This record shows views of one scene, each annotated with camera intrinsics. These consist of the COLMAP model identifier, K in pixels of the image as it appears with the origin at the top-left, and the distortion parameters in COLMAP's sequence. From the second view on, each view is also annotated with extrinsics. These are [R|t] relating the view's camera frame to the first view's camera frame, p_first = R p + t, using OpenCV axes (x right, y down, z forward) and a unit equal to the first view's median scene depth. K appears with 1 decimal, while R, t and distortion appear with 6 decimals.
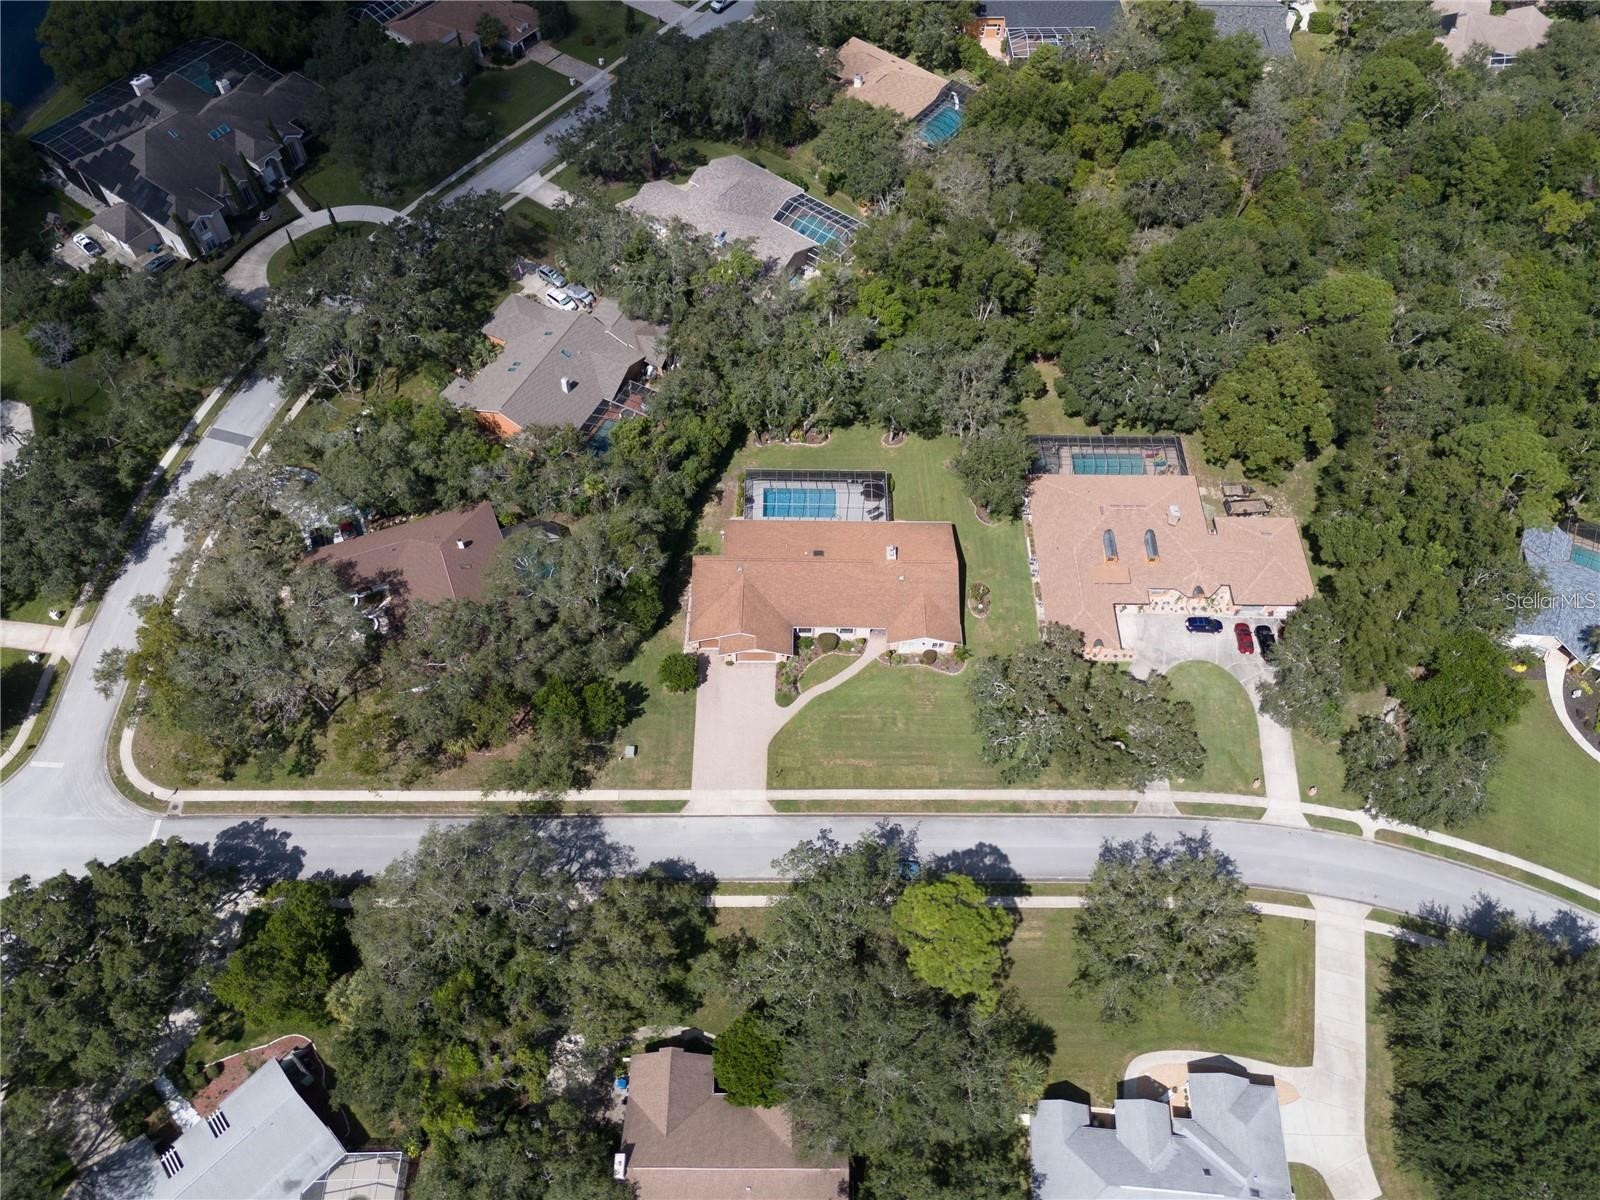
lens RADIAL K [[1123.6, 0, 804.4], [0, 1123.6, 624.2], [0, 0, 1]] dist [0.116666, -0.001390]
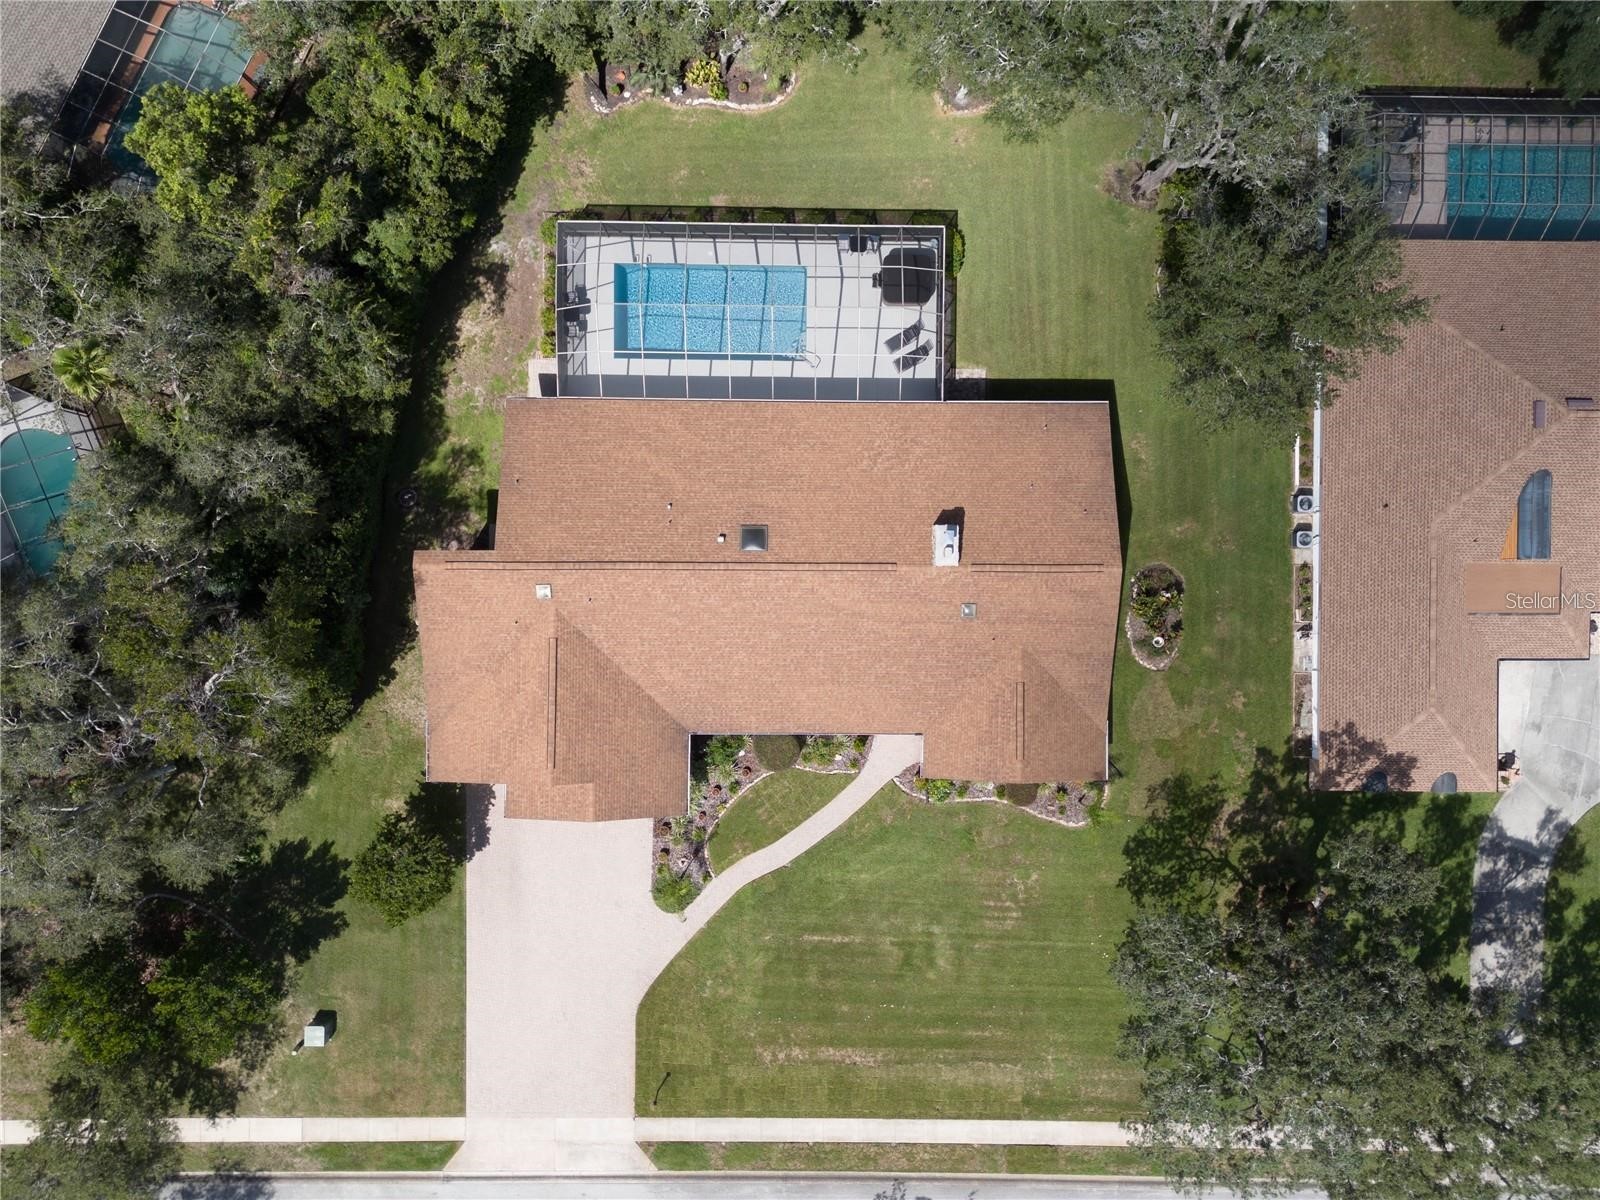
lens RADIAL K [[1178.0, 0, 803.7], [0, 1178.0, 606.4], [0, 0, 1]] dist [0.060885, -0.050255]
pose [[0.999975, 0.005568, 0.004332, 0.028746], [-0.007022, 0.844007, 0.536286, -0.263662], [-0.000670, -0.536303, 0.844025, 0.675434]]
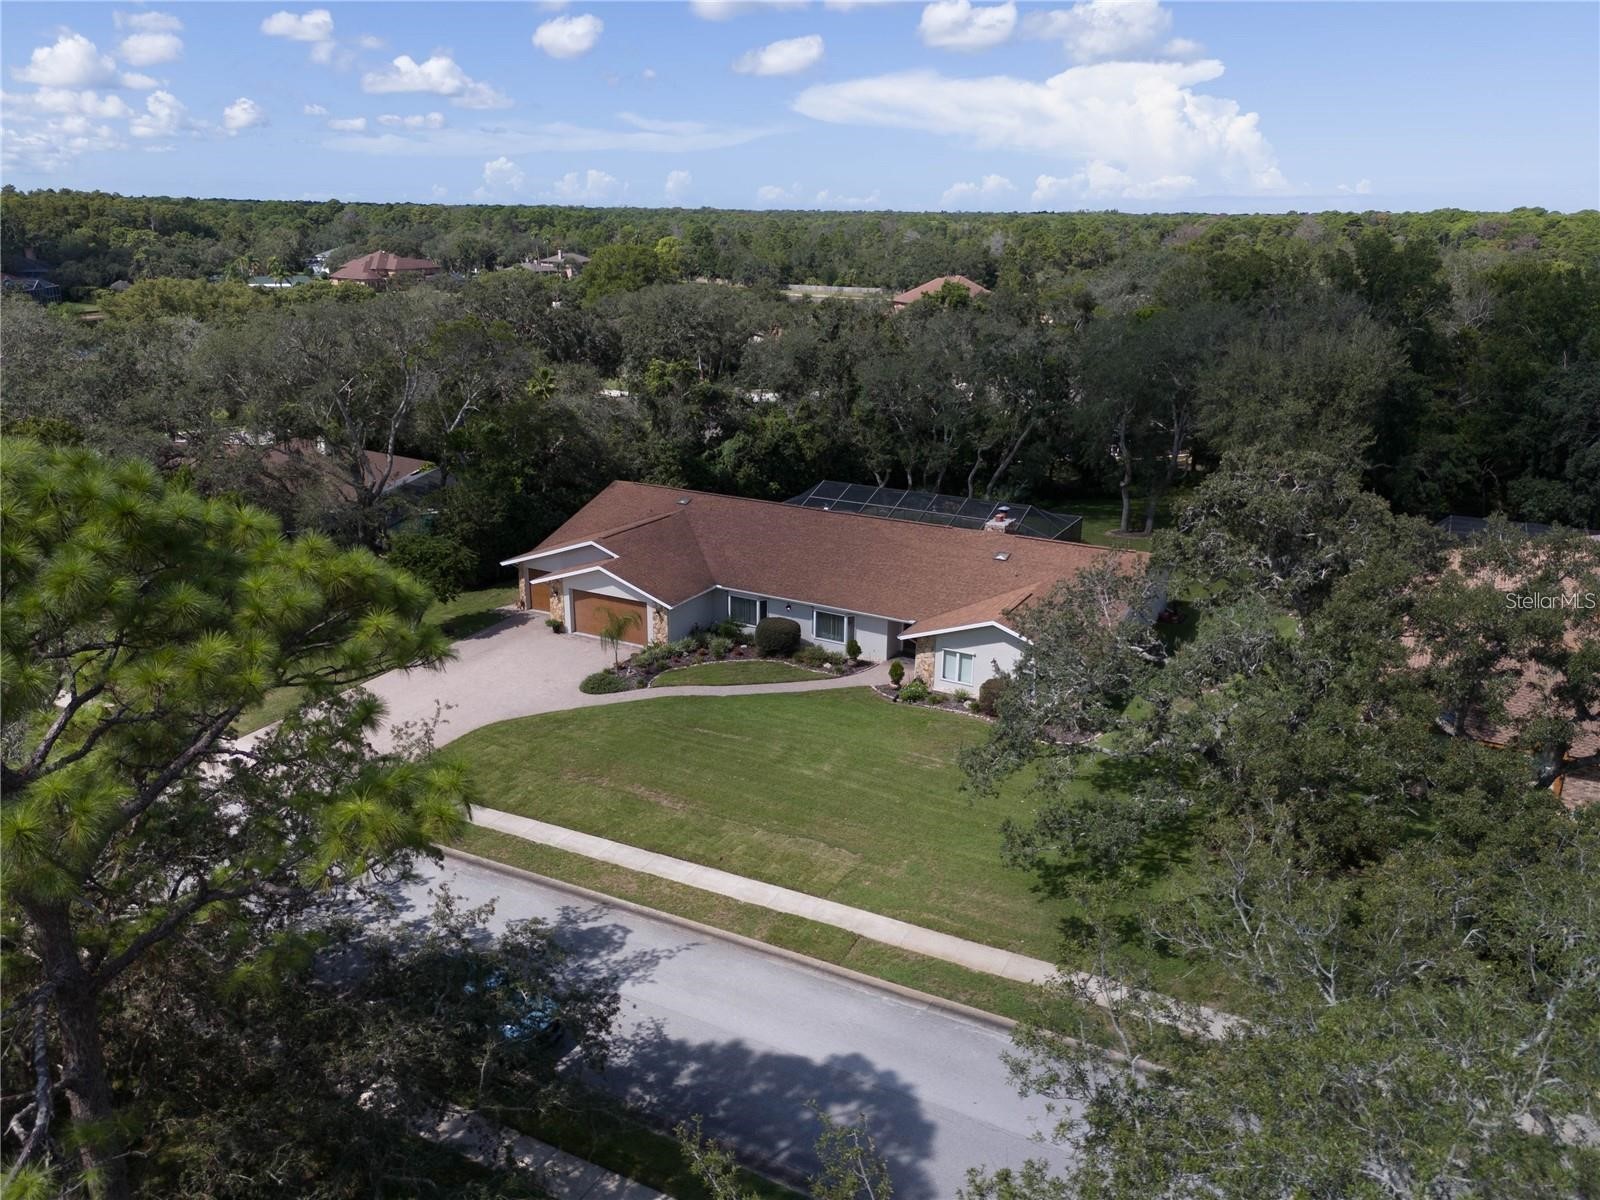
lens RADIAL K [[1182.4, 0, 804.3], [0, 1182.4, 594.8], [0, 0, 1]] dist [0.080986, -0.076184]
pose [[0.878827, 0.136454, -0.457213, 0.228427], [-0.403198, 0.724768, -0.558698, 0.245953], [0.255136, 0.675346, 0.691963, 0.704615]]
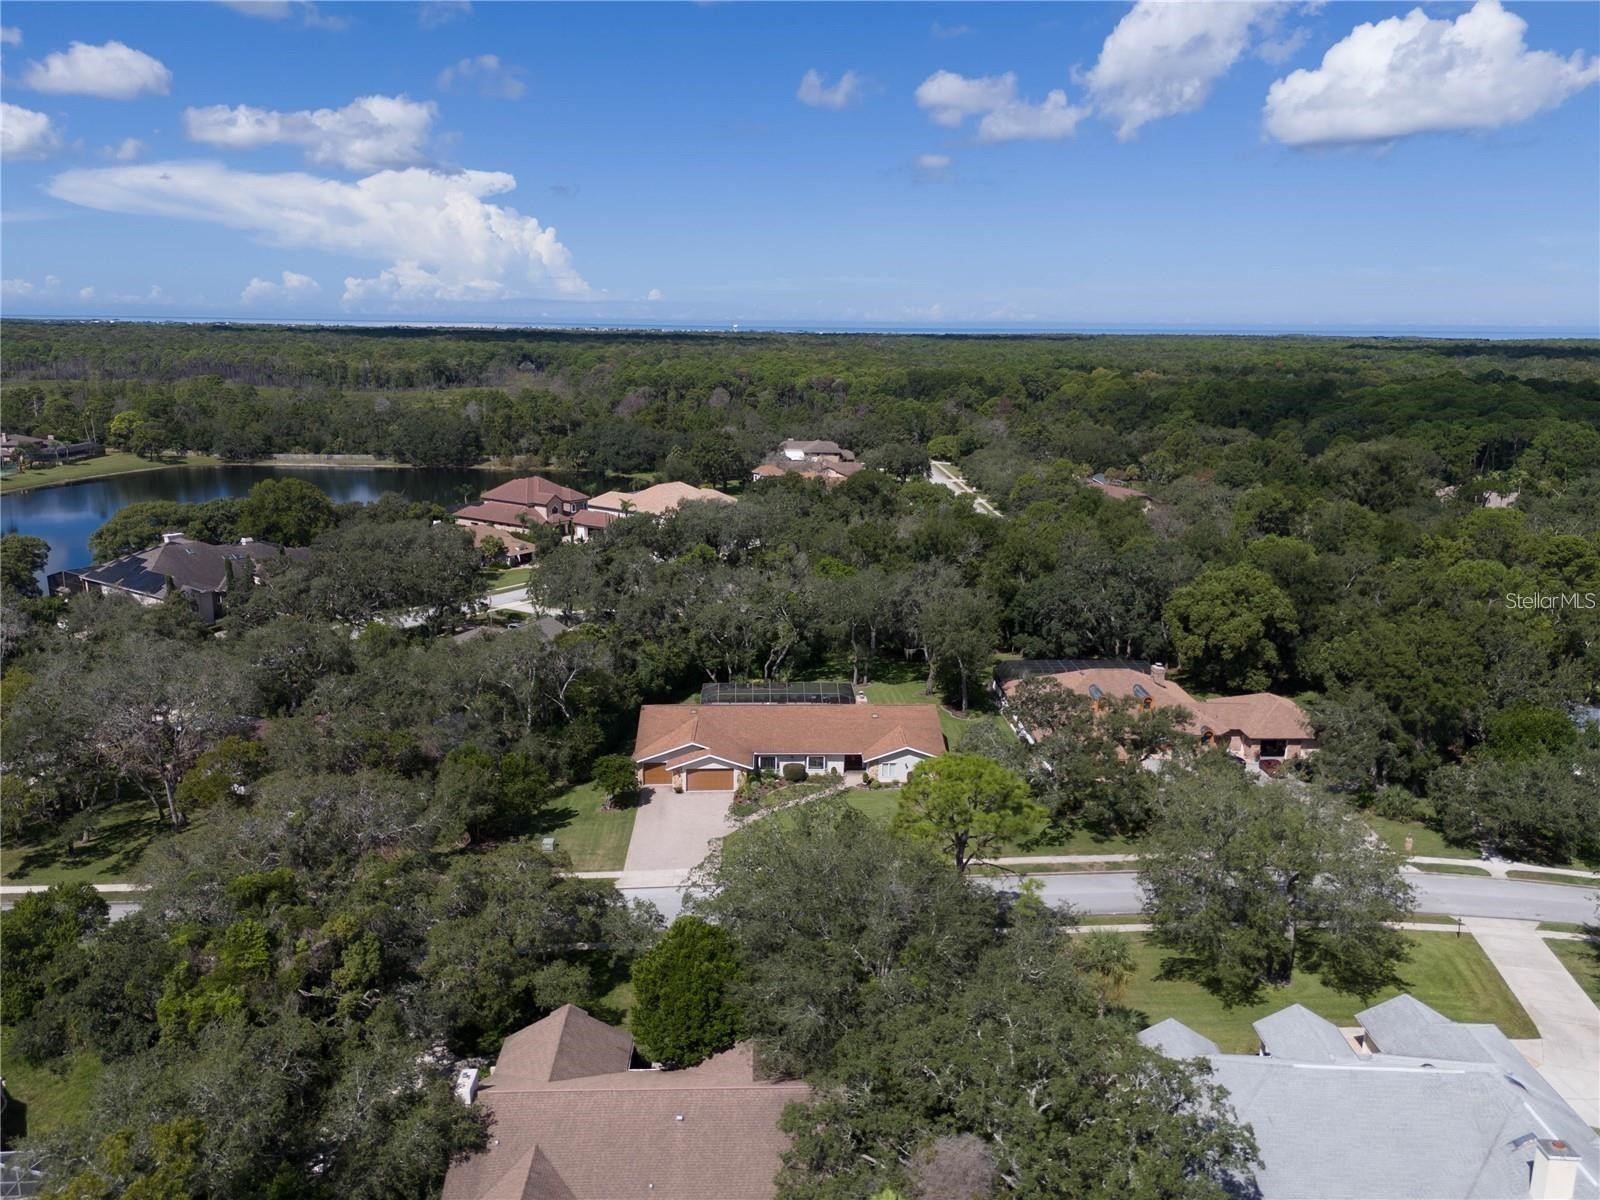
lens RADIAL K [[1178.0, 0, 803.7], [0, 1178.0, 606.4], [0, 0, 1]] dist [0.060885, -0.050255]
pose [[0.999203, -0.019130, 0.035026, -0.001414], [0.038244, 0.709846, -0.703318, 0.565772], [-0.011408, 0.704097, 0.710012, 0.279167]]
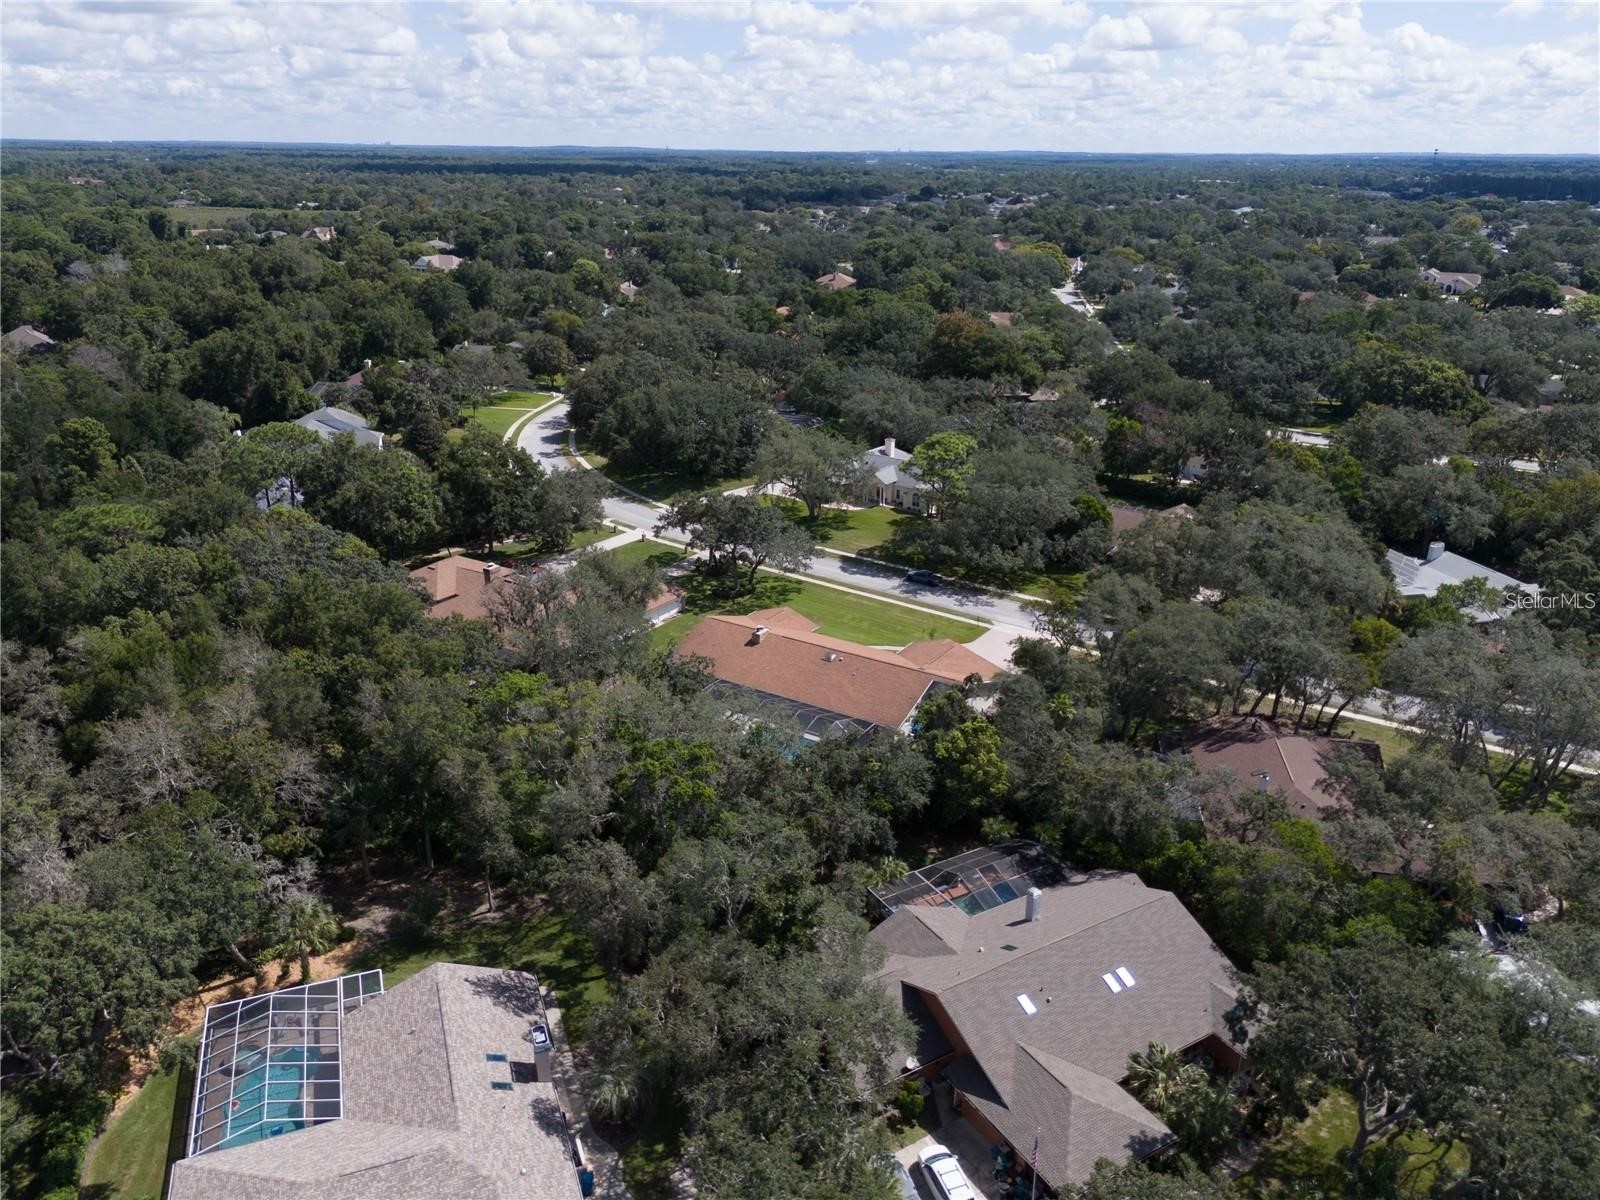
lens RADIAL K [[1123.6, 0, 804.4], [0, 1123.6, 624.2], [0, 0, 1]] dist [0.116666, -0.001390]
pose [[-0.843668, -0.228951, 0.485599, -0.390132], [0.441773, 0.217902, 0.870262, -0.840653], [-0.305060, 0.948736, -0.082693, 1.085021]]
